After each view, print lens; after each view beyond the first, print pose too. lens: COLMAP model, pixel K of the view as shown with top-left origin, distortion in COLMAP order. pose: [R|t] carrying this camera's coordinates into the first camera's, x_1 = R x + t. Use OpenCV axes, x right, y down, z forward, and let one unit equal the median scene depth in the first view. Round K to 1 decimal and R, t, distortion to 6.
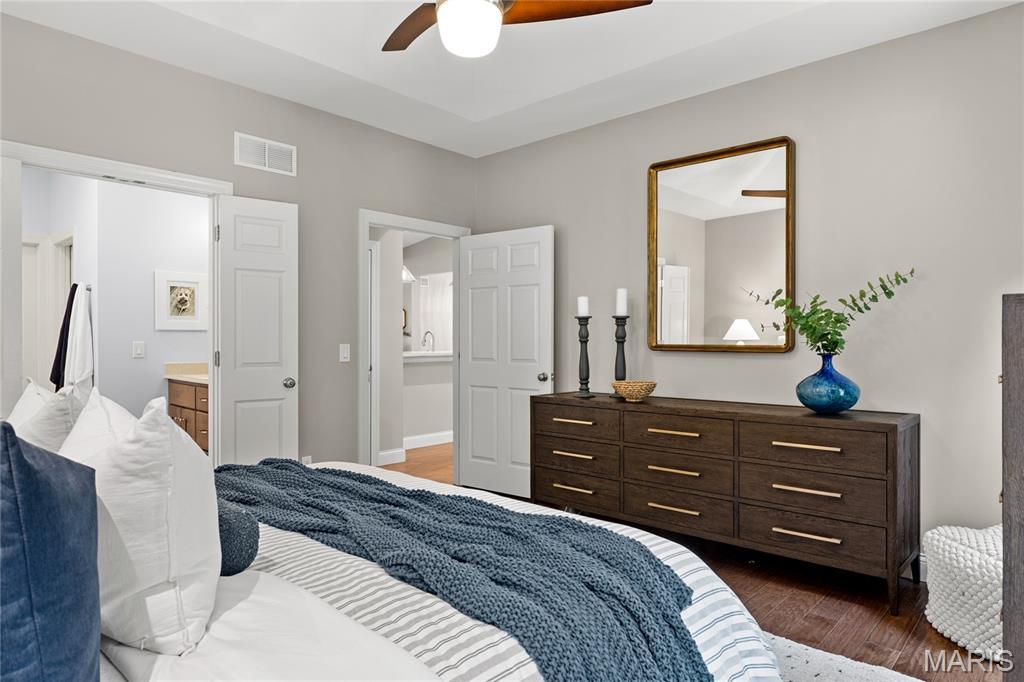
lens RADIAL K [[619.5, 0, 522.4], [0, 619.5, 340.9], [0, 0, 1]] dist [-0.004073, -0.001581]
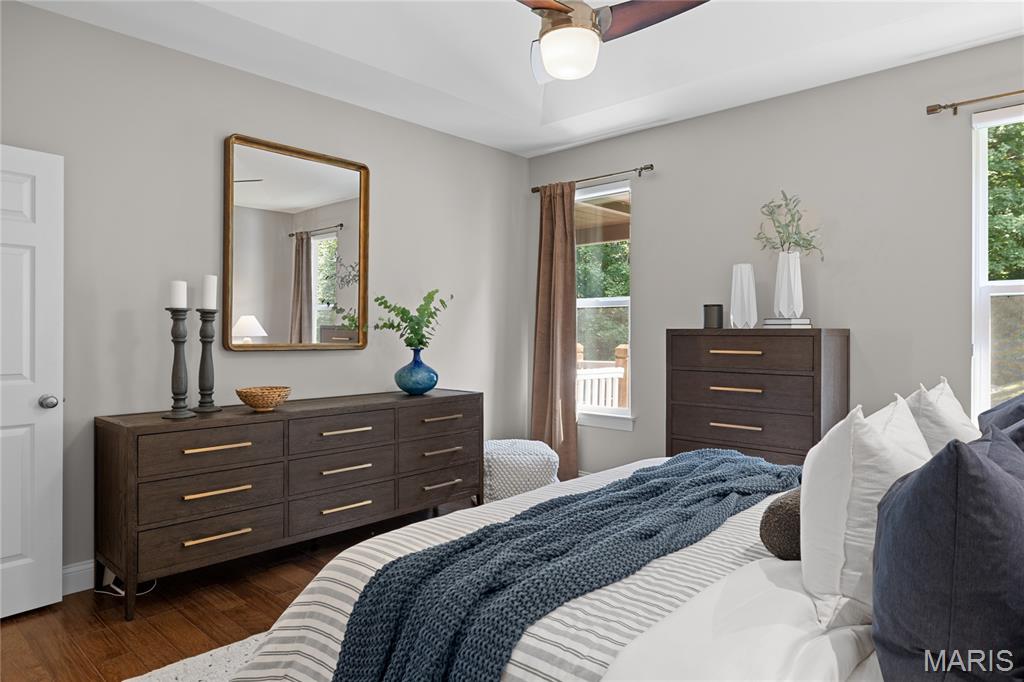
lens RADIAL K [[619.5, 0, 522.4], [0, 619.5, 337.7], [0, 0, 1]] dist [-0.004073, -0.001581]
pose [[0.011008, 0.003277, 0.999934, -0.746231], [0.010657, 0.999937, -0.003394, 0.003556], [-0.999883, 0.010694, 0.010973, 0.695439]]
